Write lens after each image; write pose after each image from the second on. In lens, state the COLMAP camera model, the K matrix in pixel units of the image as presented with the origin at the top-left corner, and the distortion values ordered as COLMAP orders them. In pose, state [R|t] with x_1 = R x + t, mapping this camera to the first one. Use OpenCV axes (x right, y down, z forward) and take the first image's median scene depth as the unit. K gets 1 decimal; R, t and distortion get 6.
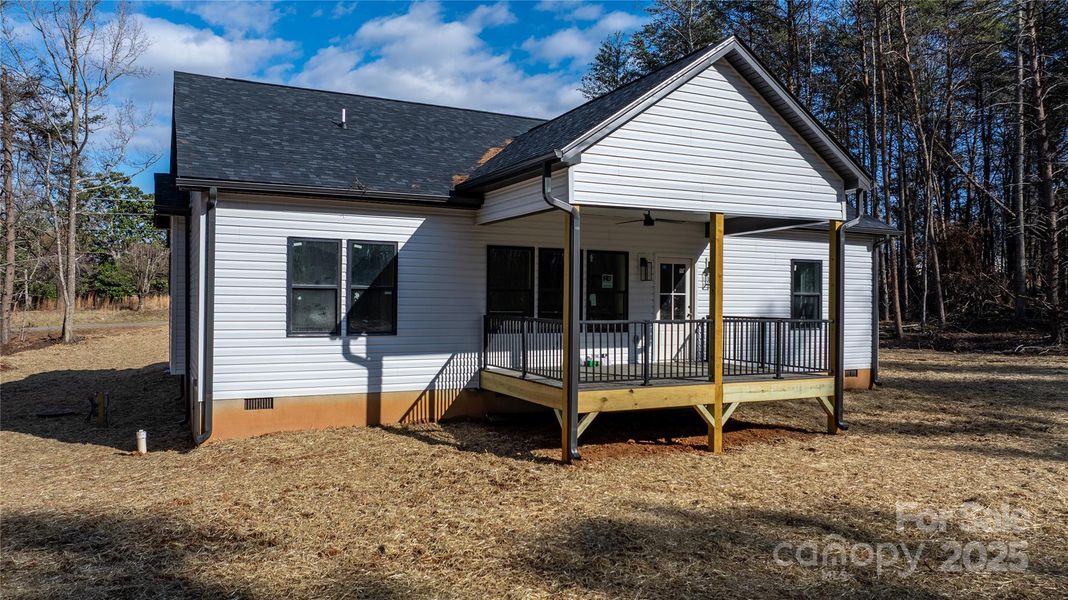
lens RADIAL K [[773.7, 0, 552.9], [0, 773.7, 301.1], [0, 0, 1]] dist [-0.001986, -0.002242]
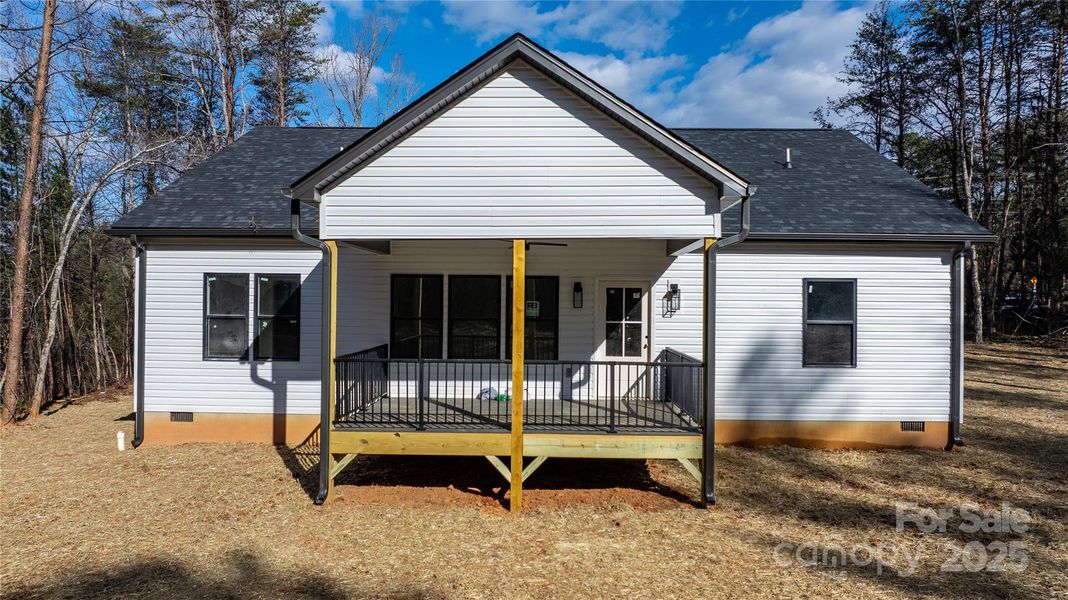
lens RADIAL K [[773.7, 0, 552.9], [0, 773.7, 301.1], [0, 0, 1]] dist [-0.001986, -0.002242]
pose [[0.877188, 0.001366, -0.480145, 0.615052], [-0.003039, 0.999992, -0.002707, -0.037151], [0.480138, 0.003833, 0.877185, 0.230308]]
